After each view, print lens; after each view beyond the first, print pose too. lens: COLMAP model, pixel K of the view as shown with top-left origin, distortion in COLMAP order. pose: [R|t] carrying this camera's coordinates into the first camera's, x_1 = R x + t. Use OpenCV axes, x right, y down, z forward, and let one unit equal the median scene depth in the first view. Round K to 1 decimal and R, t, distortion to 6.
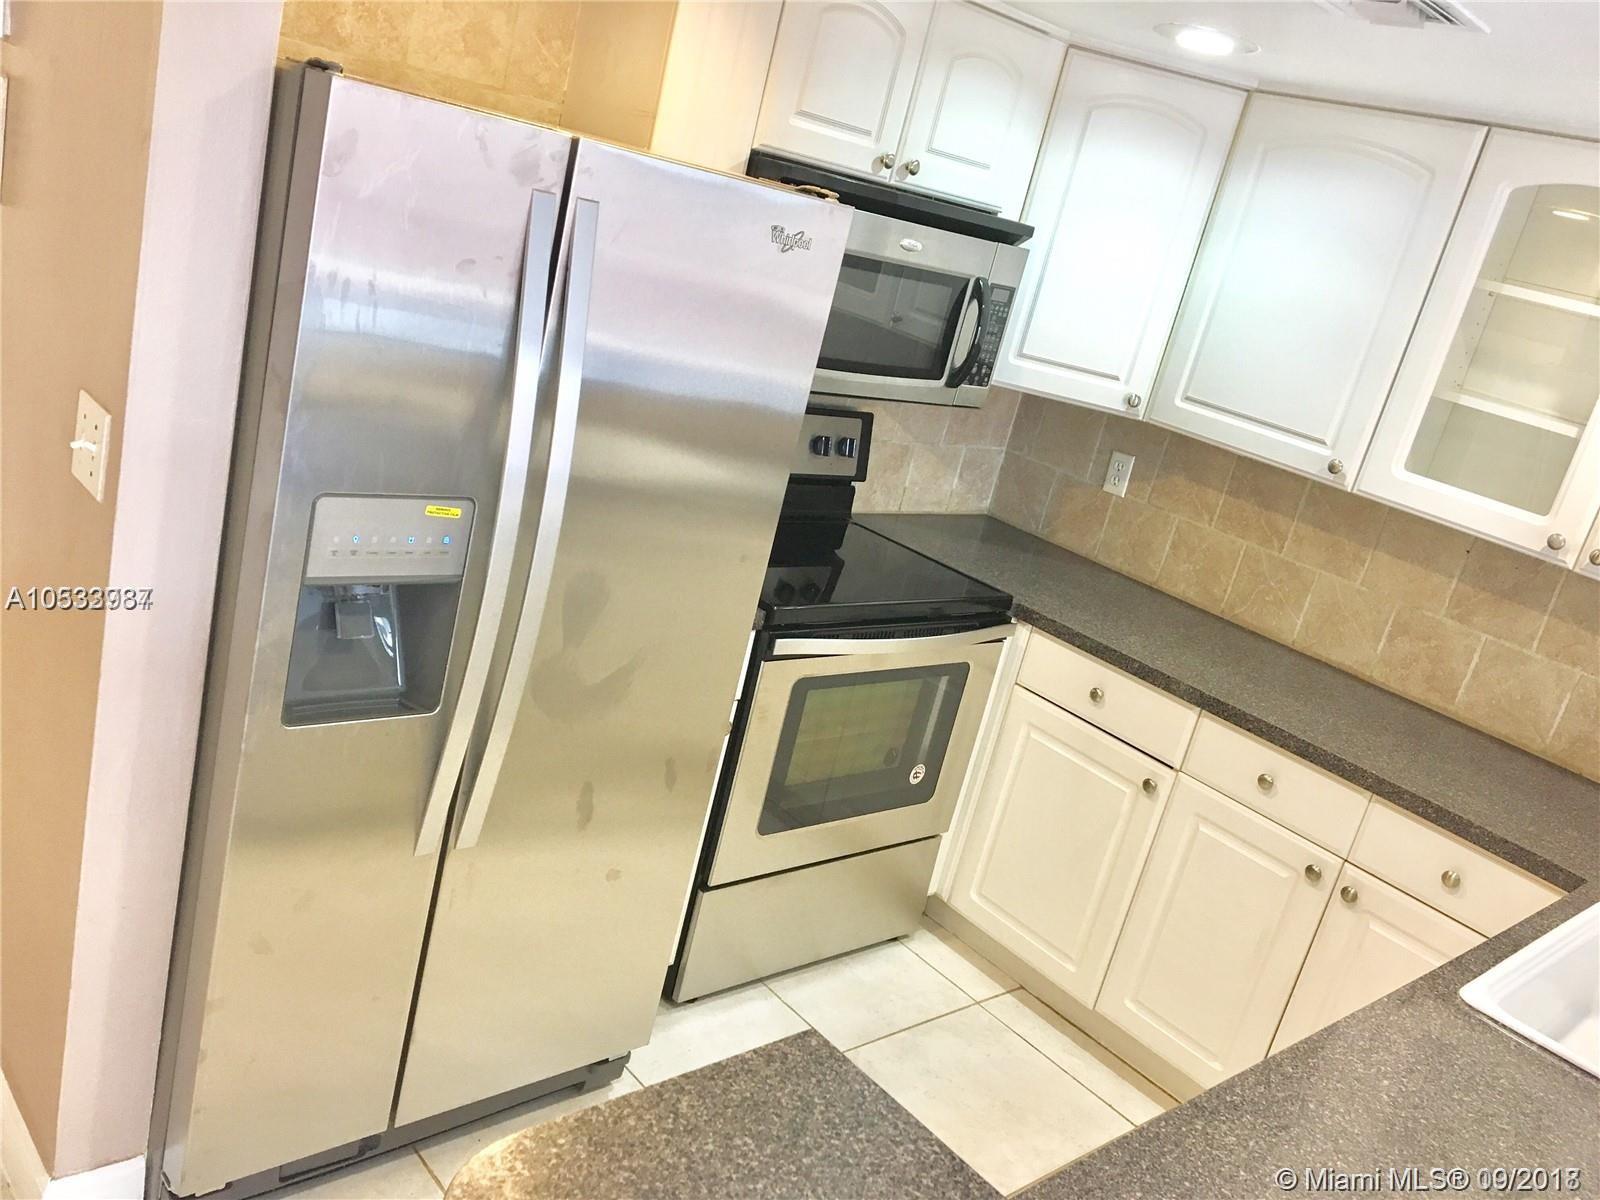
lens RADIAL K [[1356.6, 0, 802.9], [0, 1356.6, 615.0], [0, 0, 1]] dist [0.041026, -0.022973]
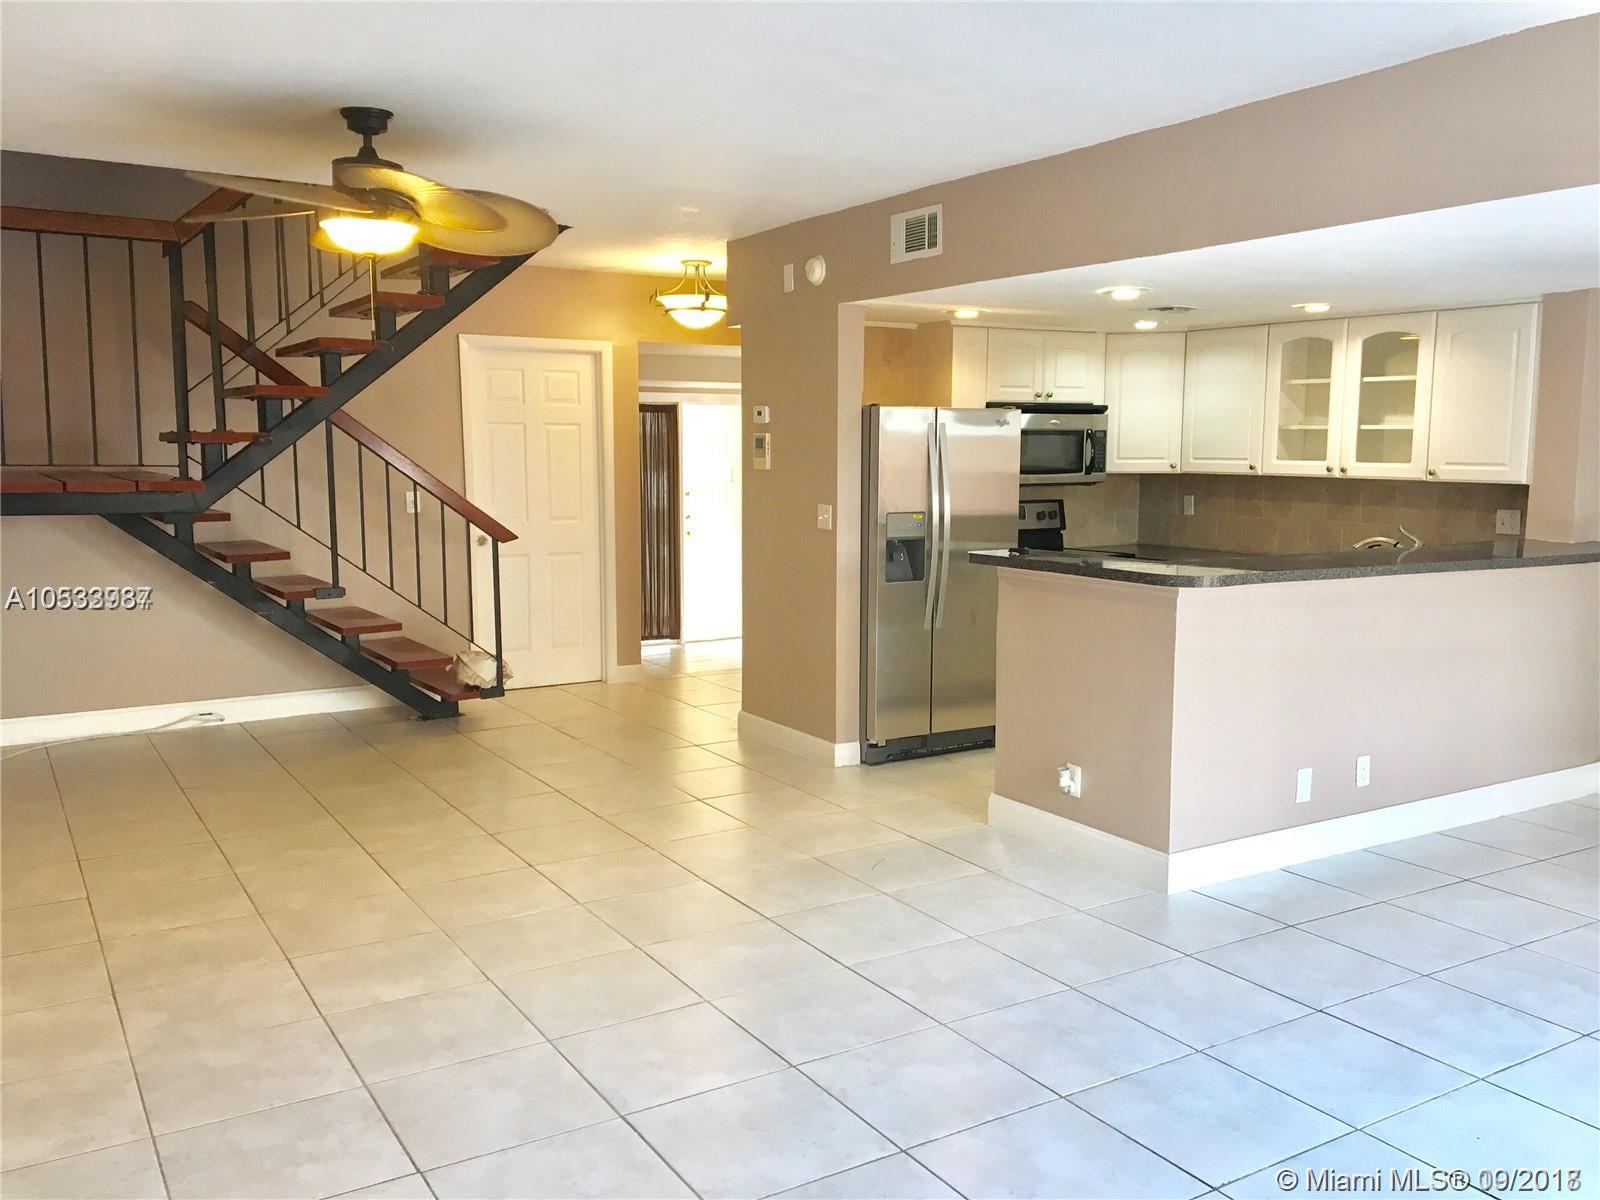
lens RADIAL K [[1356.6, 0, 796.7], [0, 1356.6, 599.2], [0, 0, 1]] dist [0.041026, -0.022973]
pose [[0.955012, -0.213355, -0.205990, 0.066397], [0.163667, 0.958394, -0.233867, 0.528669], [0.247316, 0.189632, 0.950197, -1.390824]]
